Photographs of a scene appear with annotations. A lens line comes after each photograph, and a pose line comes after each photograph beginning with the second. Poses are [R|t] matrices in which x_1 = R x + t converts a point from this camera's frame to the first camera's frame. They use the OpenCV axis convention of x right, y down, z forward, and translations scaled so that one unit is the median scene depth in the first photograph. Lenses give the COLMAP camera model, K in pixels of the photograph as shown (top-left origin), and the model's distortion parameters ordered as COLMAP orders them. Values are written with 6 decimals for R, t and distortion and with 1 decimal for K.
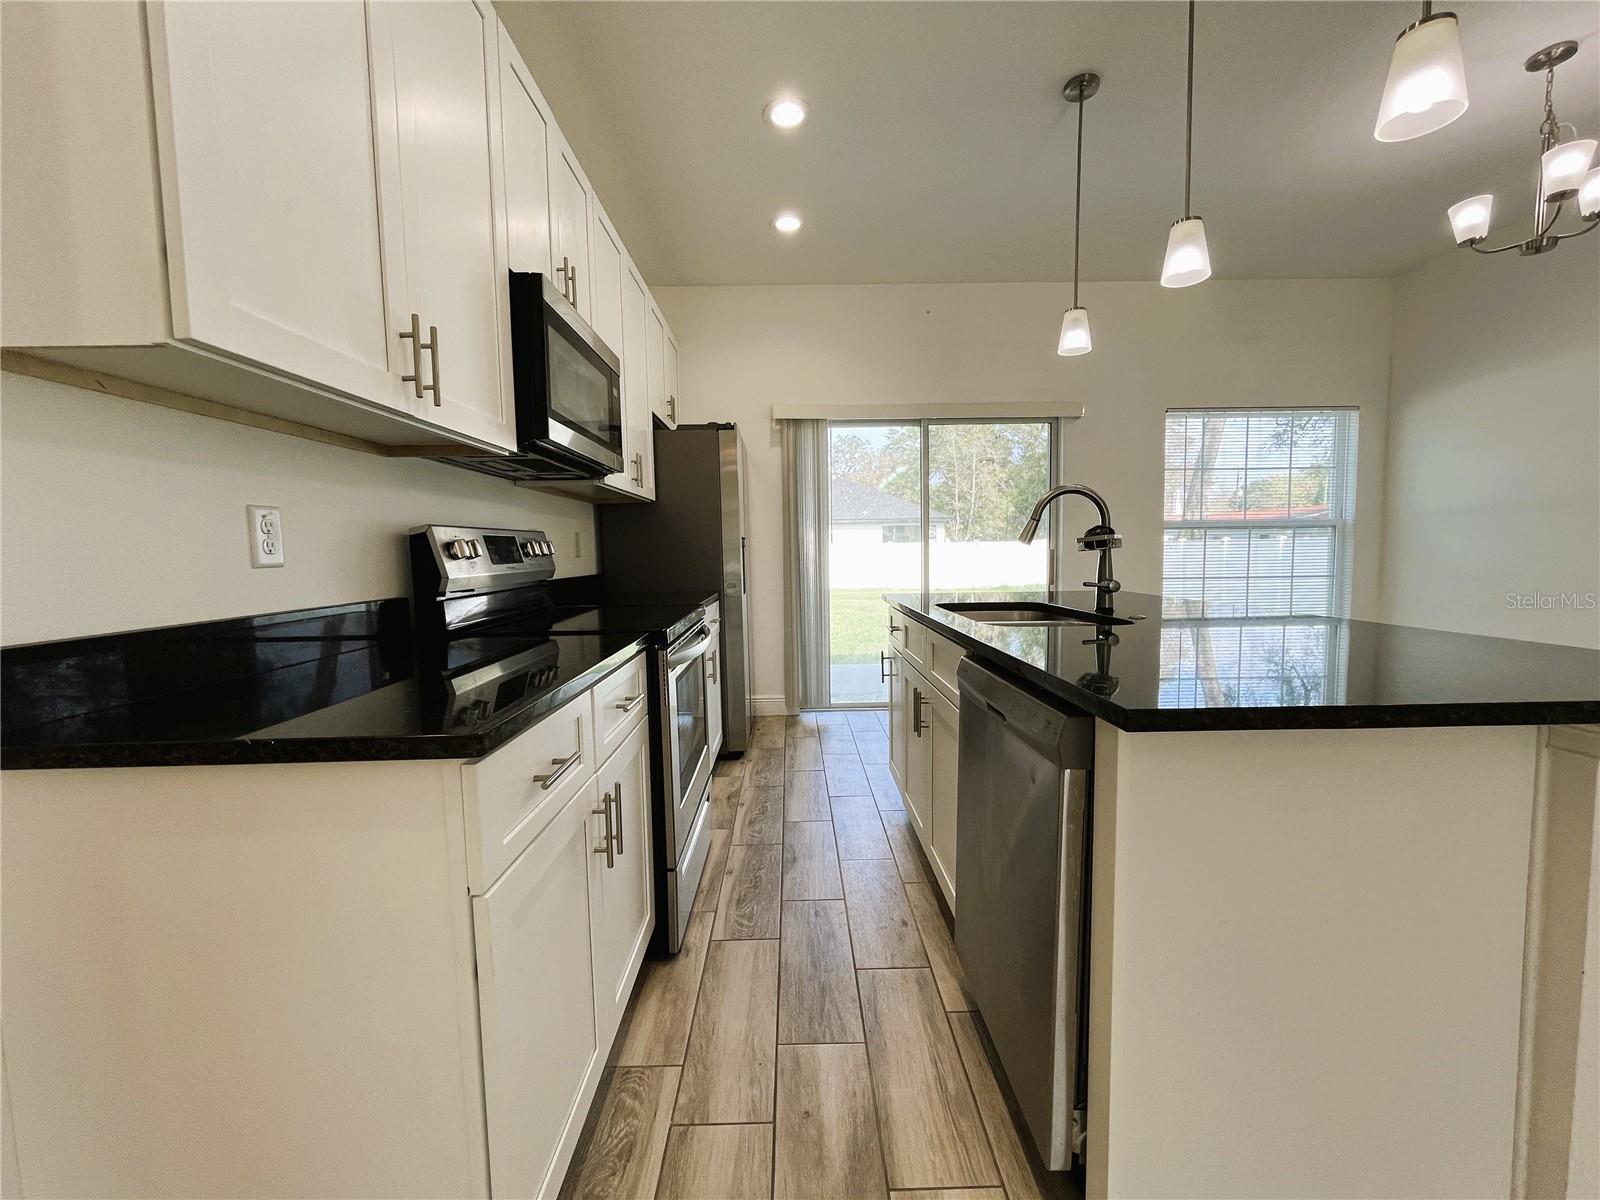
lens RADIAL K [[651.5, 0, 800.6], [0, 651.5, 597.9], [0, 0, 1]] dist [-0.003176, 0.000066]
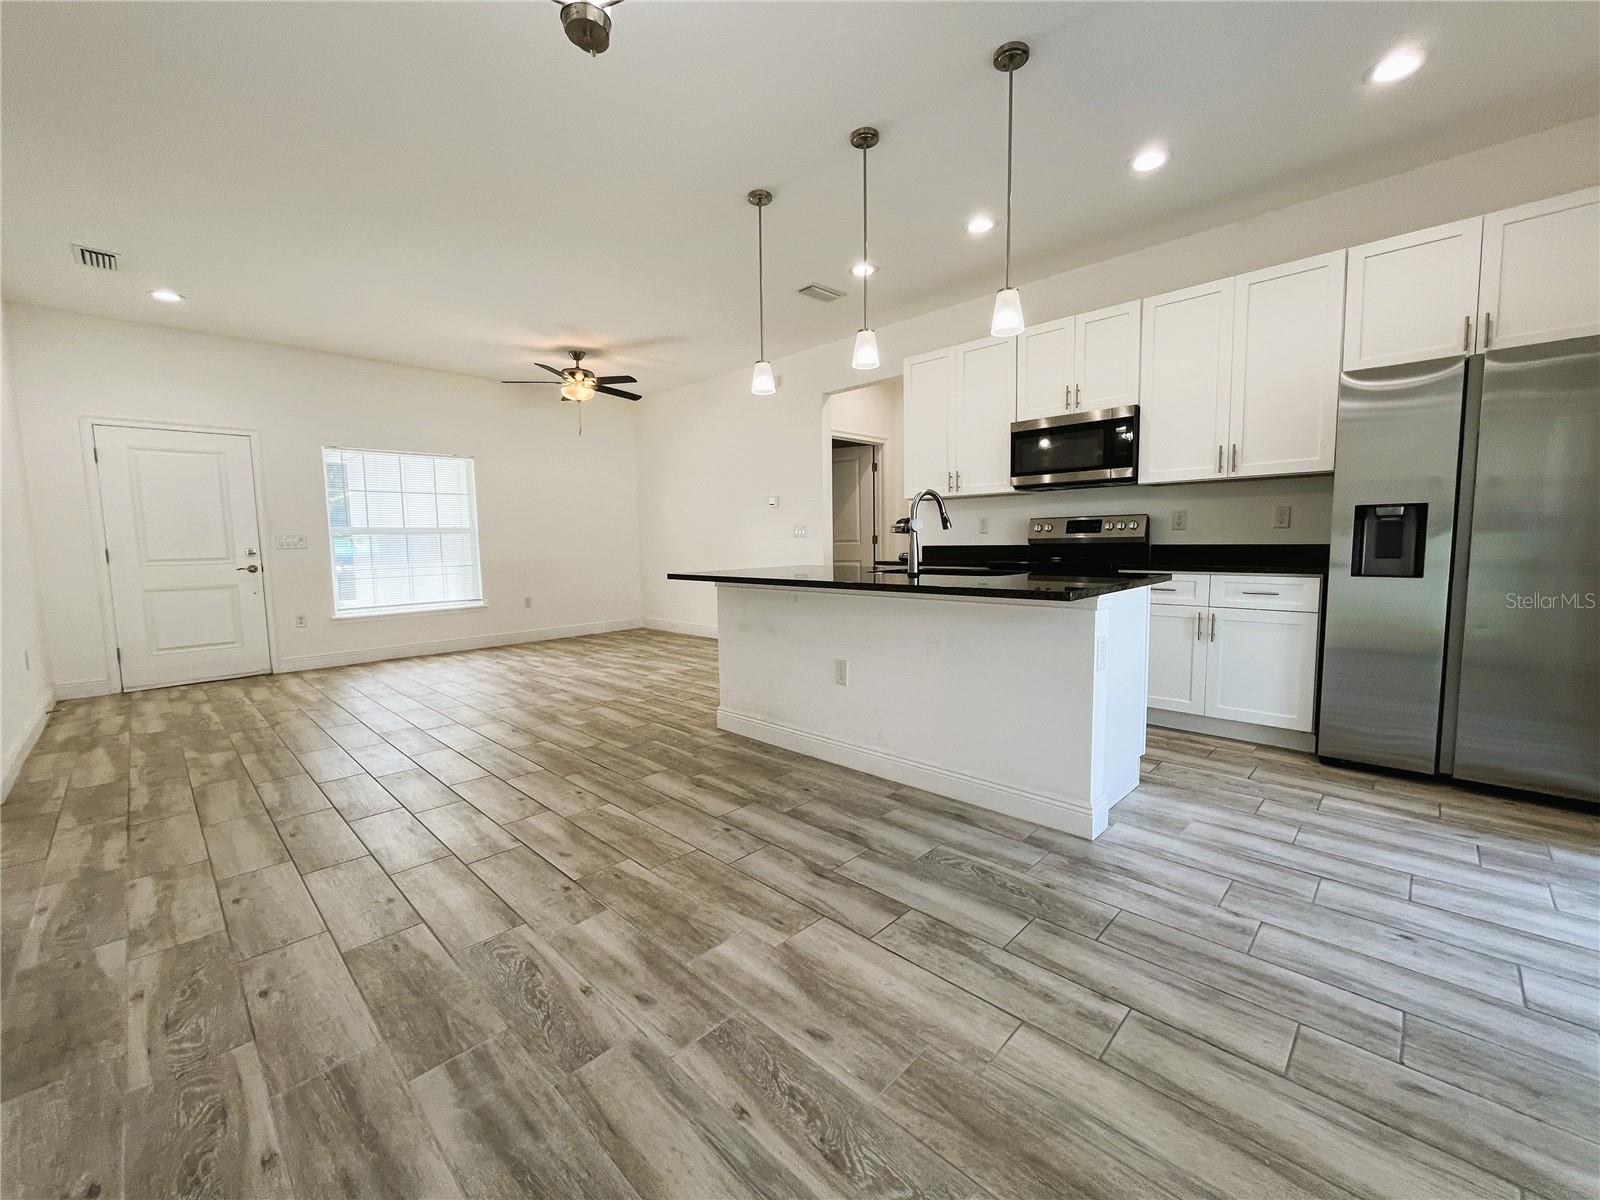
lens RADIAL K [[651.5, 0, 800.6], [0, 651.5, 597.9], [0, 0, 1]] dist [-0.003176, 0.000066]
pose [[-0.709019, 0.091422, -0.699239, 1.671232], [-0.023983, 0.987861, 0.153476, -0.147074], [0.704782, 0.125587, -0.698220, 1.845703]]
